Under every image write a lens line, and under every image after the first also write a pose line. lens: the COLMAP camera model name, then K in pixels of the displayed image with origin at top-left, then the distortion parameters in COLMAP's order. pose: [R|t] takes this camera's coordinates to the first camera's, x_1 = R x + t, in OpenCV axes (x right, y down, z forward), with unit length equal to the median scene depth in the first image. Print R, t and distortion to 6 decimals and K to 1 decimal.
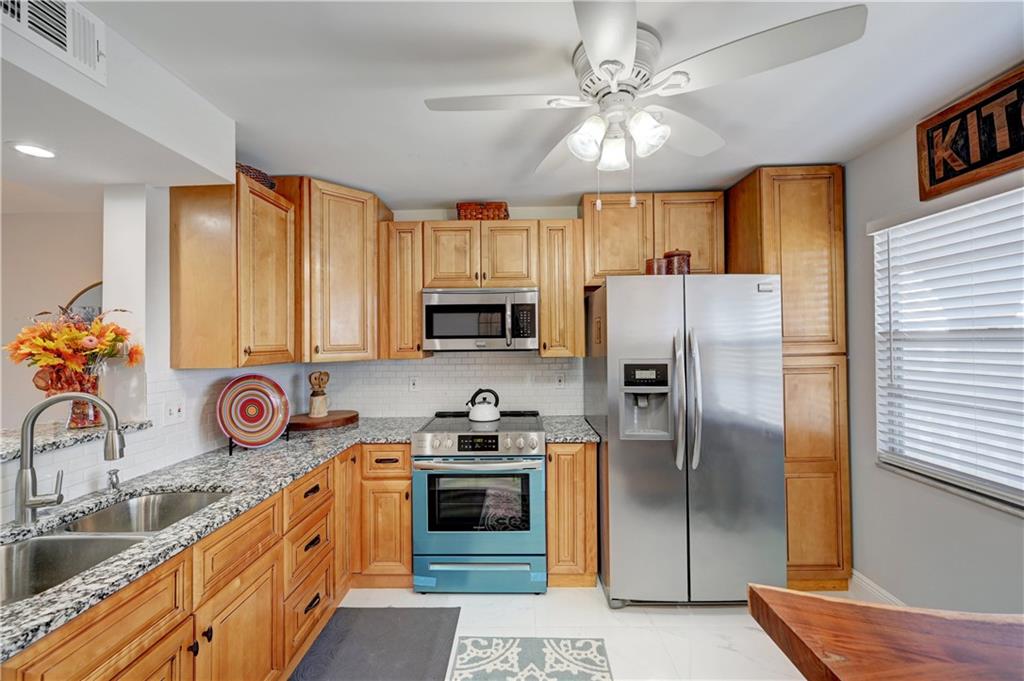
lens RADIAL K [[405.1, 0, 511.7], [0, 405.1, 337.4], [0, 0, 1]] dist [0.002516, 0.000243]
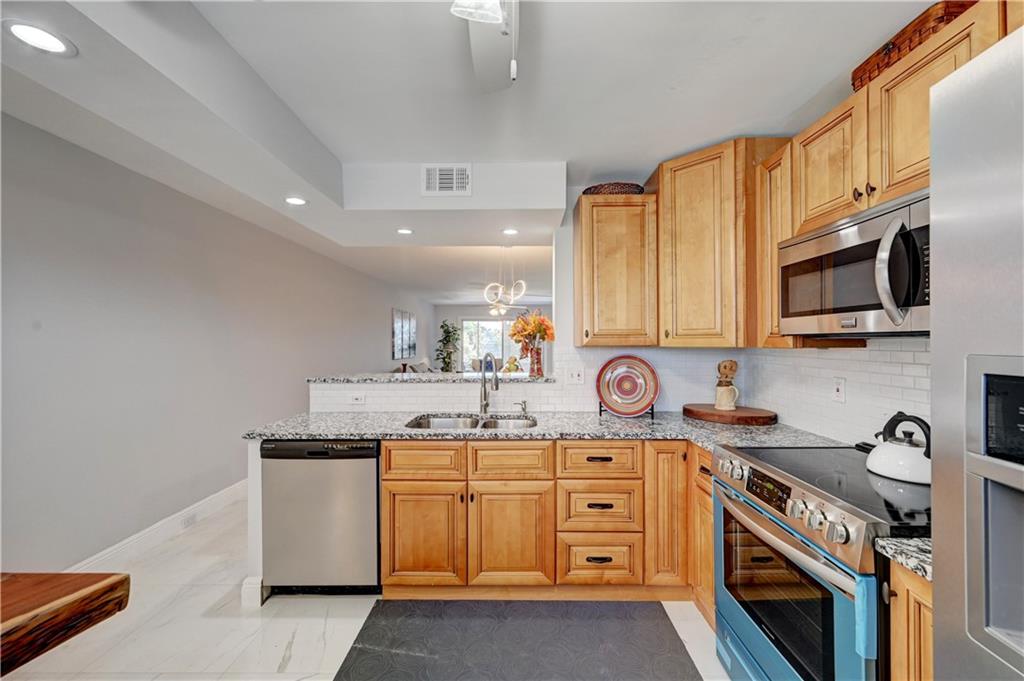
lens RADIAL K [[405.1, 0, 511.7], [0, 405.1, 337.4], [0, 0, 1]] dist [0.002516, 0.000243]
pose [[0.011186, 0.002419, -0.999935, 0.615829], [0.011980, 0.999925, 0.002553, 0.039170], [0.999866, -0.012008, 0.011156, 0.753332]]
